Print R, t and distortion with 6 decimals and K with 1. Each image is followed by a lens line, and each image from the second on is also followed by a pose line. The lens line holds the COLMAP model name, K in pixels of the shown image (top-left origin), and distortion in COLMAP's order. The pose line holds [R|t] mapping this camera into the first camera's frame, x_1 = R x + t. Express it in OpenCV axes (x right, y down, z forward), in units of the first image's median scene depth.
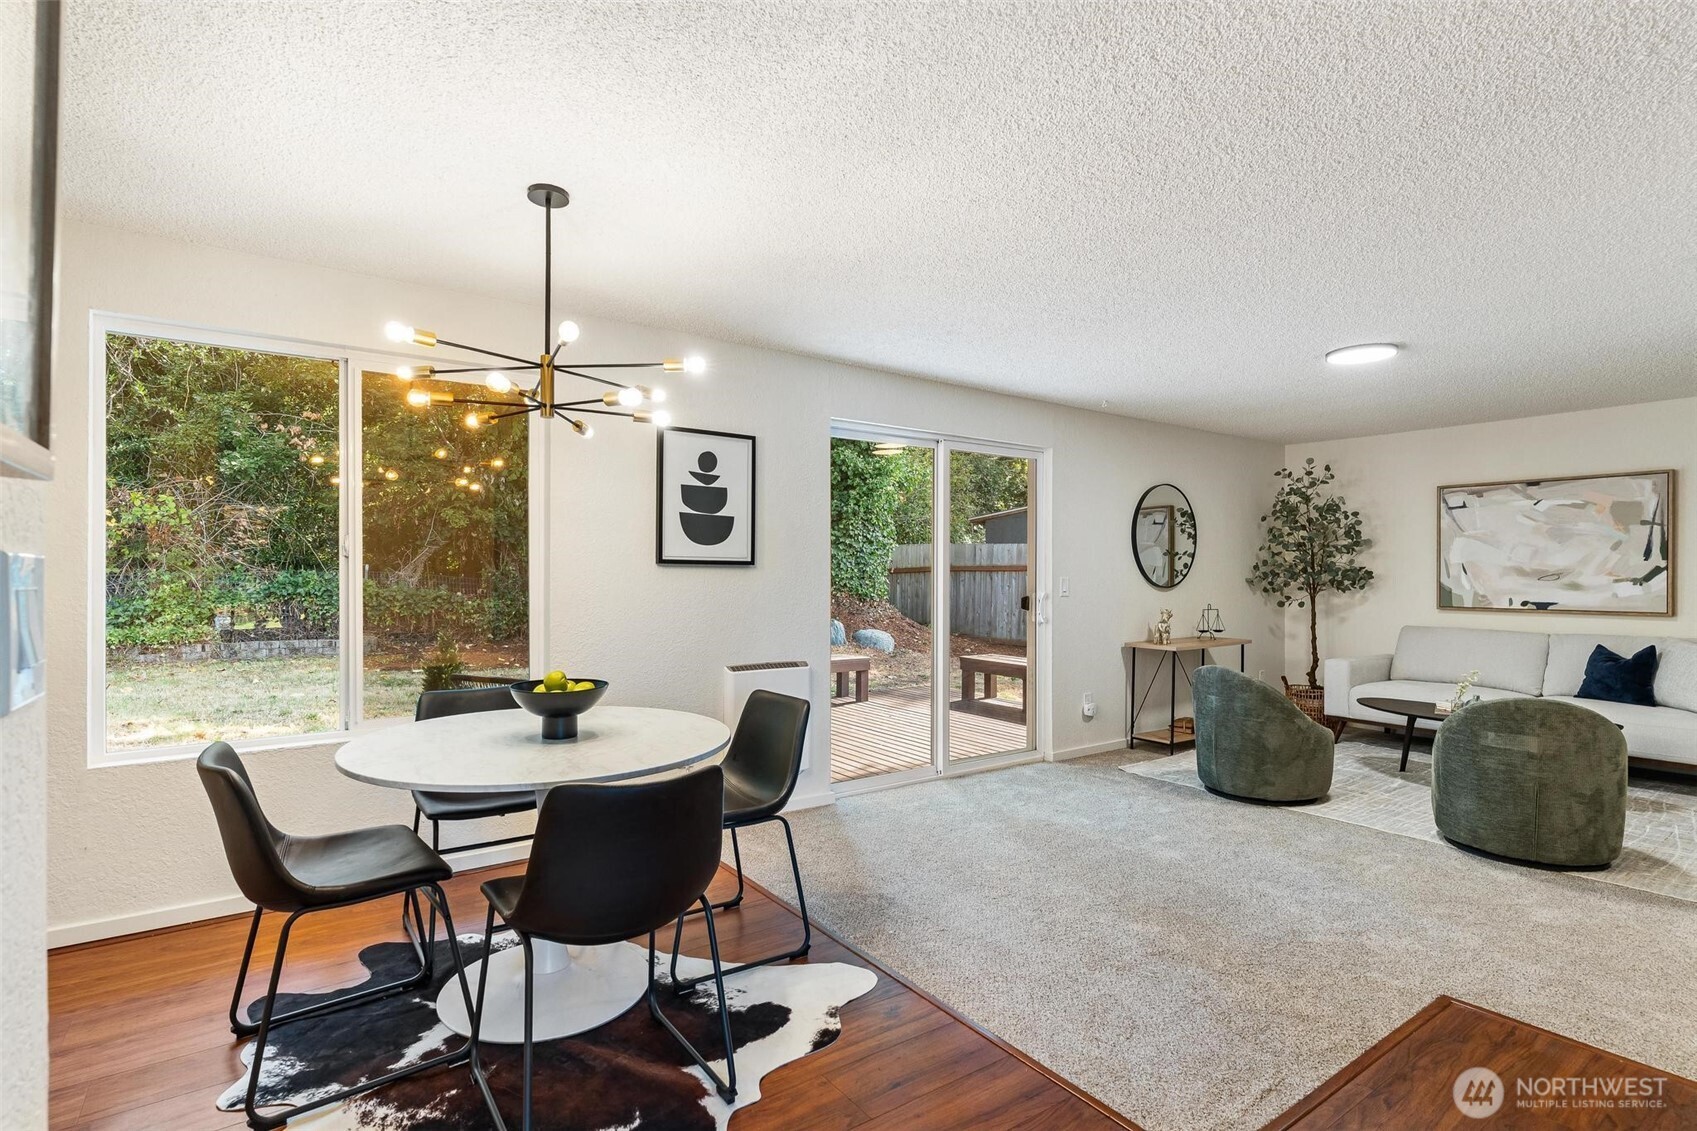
lens RADIAL K [[800.8, 0, 835.6], [0, 800.8, 579.5], [0, 0, 1]] dist [0.012283, -0.000701]
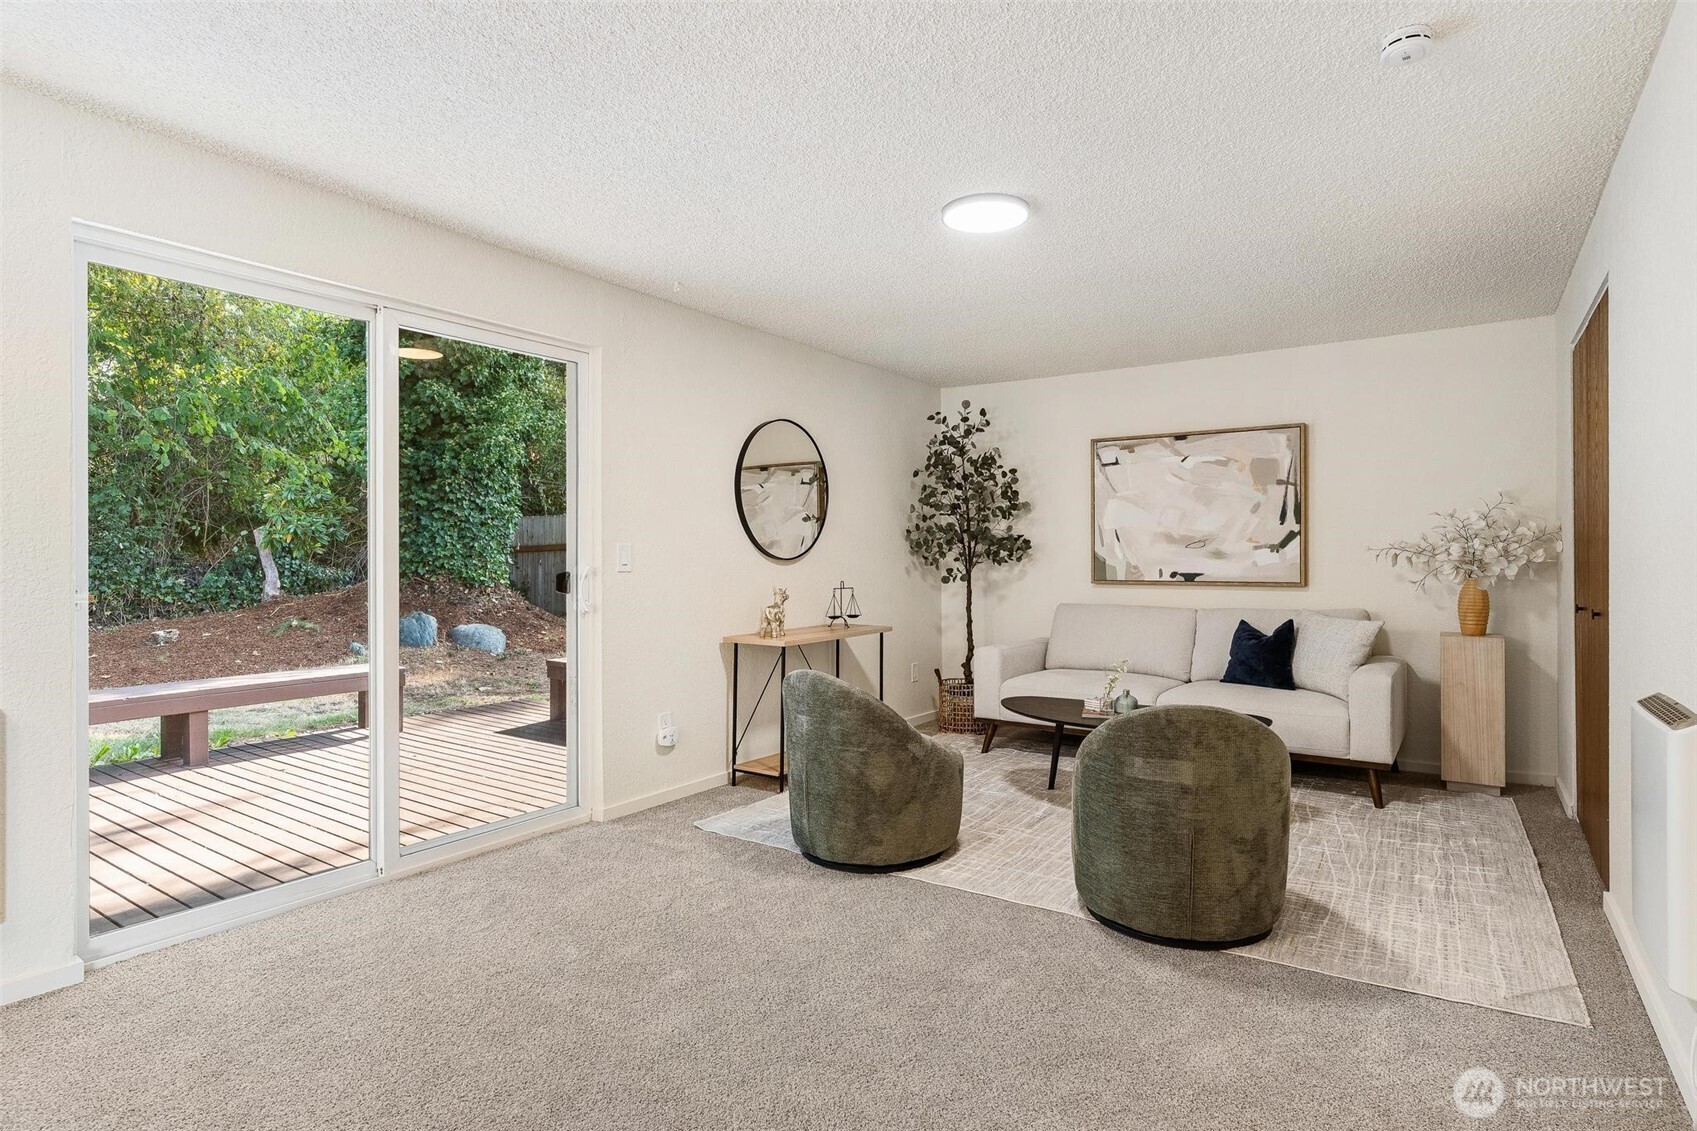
lens RADIAL K [[879.3, 0, 848.5], [0, 879.3, 565.5], [0, 0, 1]] dist [-0.001495, 0.018668]
pose [[0.937599, -0.007946, 0.347628, 0.205938], [0.006833, 0.999967, 0.004430, 0.013819], [-0.347652, -0.001778, 0.937622, 0.245954]]
